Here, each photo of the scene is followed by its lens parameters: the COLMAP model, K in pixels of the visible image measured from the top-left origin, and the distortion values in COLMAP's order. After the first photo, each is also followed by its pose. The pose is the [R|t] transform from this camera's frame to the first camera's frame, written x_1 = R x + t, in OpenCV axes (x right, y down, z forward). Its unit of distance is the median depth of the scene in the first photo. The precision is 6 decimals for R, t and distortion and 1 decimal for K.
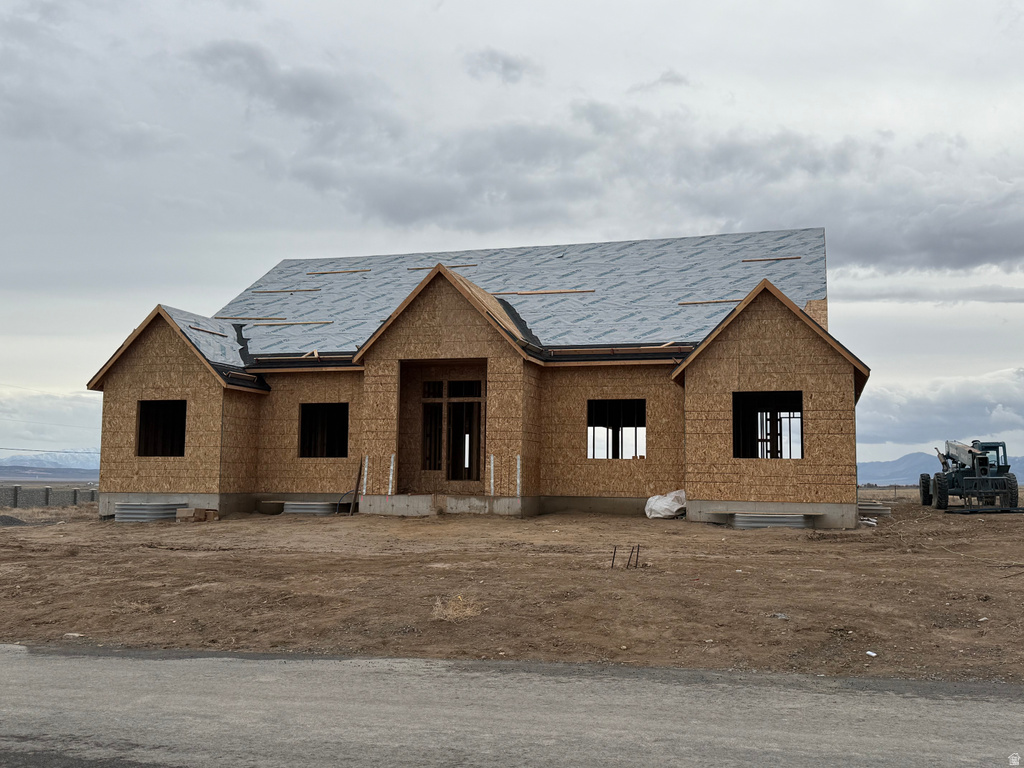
lens RADIAL K [[1043.6, 0, 512.0], [0, 1043.6, 384.0], [0, 0, 1]] dist [0.199591, -0.440761]
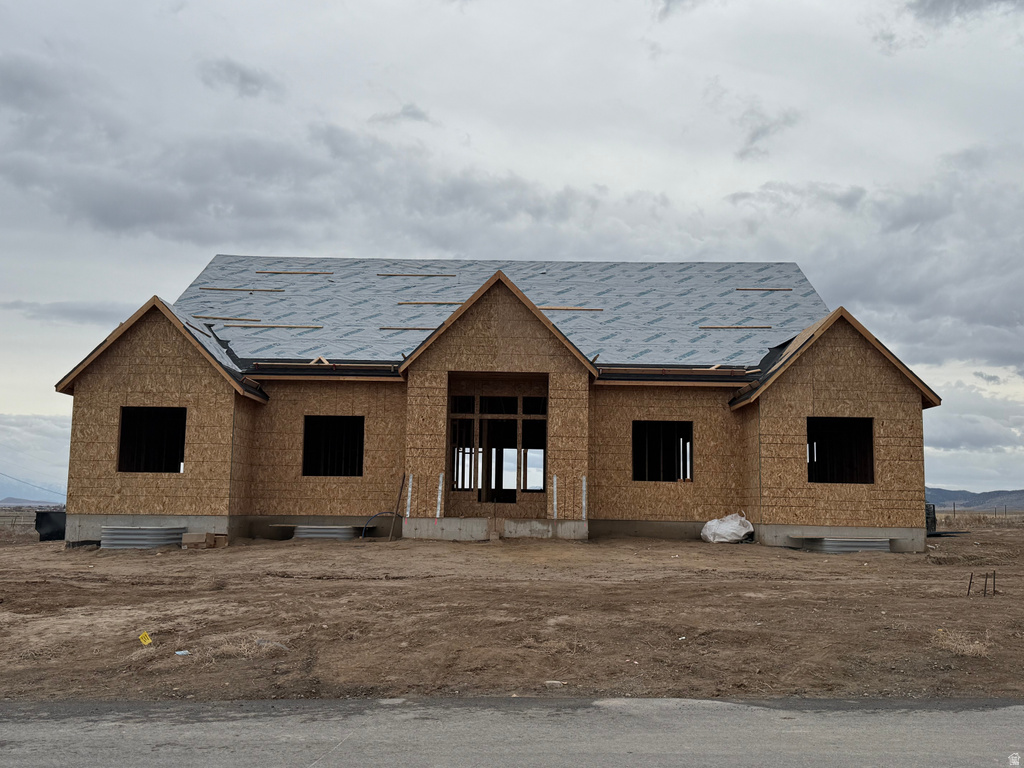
lens RADIAL K [[1021.8, 0, 512.0], [0, 1021.8, 384.0], [0, 0, 1]] dist [0.188284, -0.420538]
pose [[0.958530, 0.038744, 0.282347, -0.291943], [-0.032036, 0.999085, -0.028338, 0.011392], [-0.283187, 0.018118, 0.958894, 0.110547]]
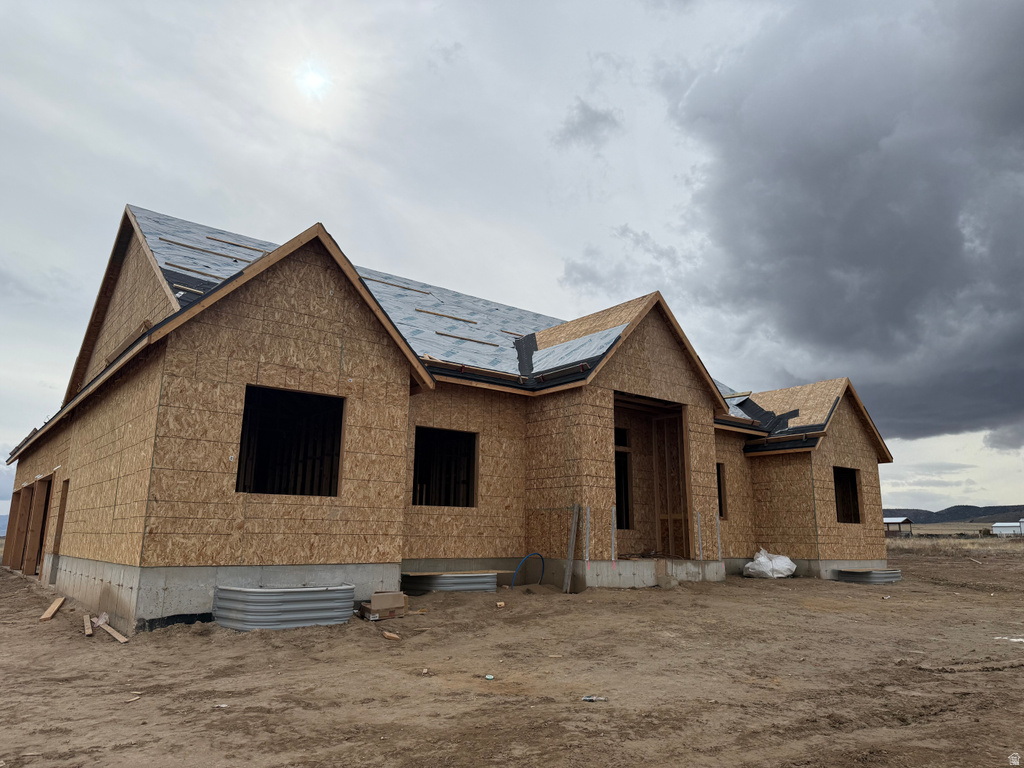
lens RADIAL K [[710.1, 0, 514.7], [0, 710.1, 373.1], [0, 0, 1]] dist [0.161810, -0.319537]
pose [[0.571612, 0.181840, 0.800121, -0.569869], [-0.082738, 0.982938, -0.164280, 0.058592], [-0.816342, 0.027704, 0.576904, 0.698872]]
